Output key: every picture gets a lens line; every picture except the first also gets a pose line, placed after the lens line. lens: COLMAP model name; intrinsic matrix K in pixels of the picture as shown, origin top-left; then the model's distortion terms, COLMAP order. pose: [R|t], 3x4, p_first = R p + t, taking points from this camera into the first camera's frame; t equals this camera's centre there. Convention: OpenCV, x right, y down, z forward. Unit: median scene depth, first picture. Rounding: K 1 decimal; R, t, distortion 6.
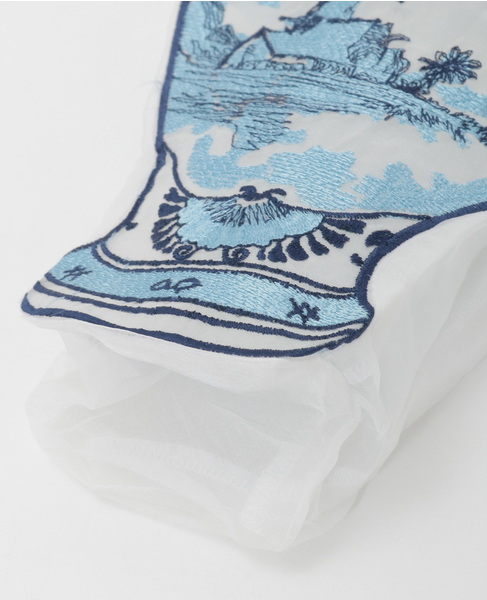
lens RADIAL K [[1379.8, 0, 243.5], [0, 1379.8, 300.0], [0, 0, 1]] dist [0.003952, 0.250352]
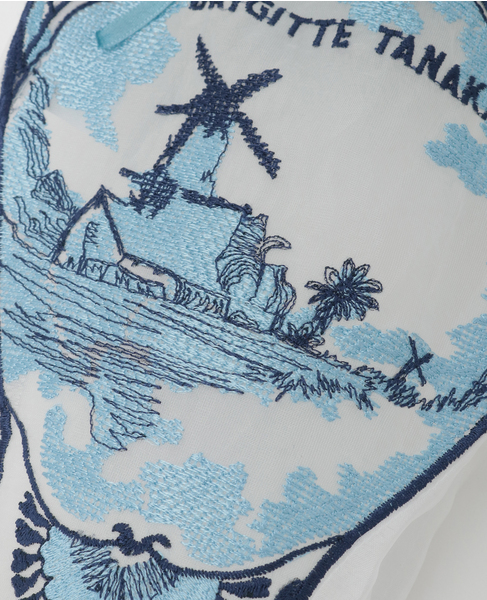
lens RADIAL K [[1245.0, 0, 243.5], [0, 1245.0, 300.0], [0, 0, 1]] dist [-0.035432, 0.206645]
pose [[0.987285, -0.132667, 0.087570, 0.026103], [0.090716, 0.922595, 0.374952, -0.447668], [-0.130535, -0.362241, 0.922899, 0.331177]]
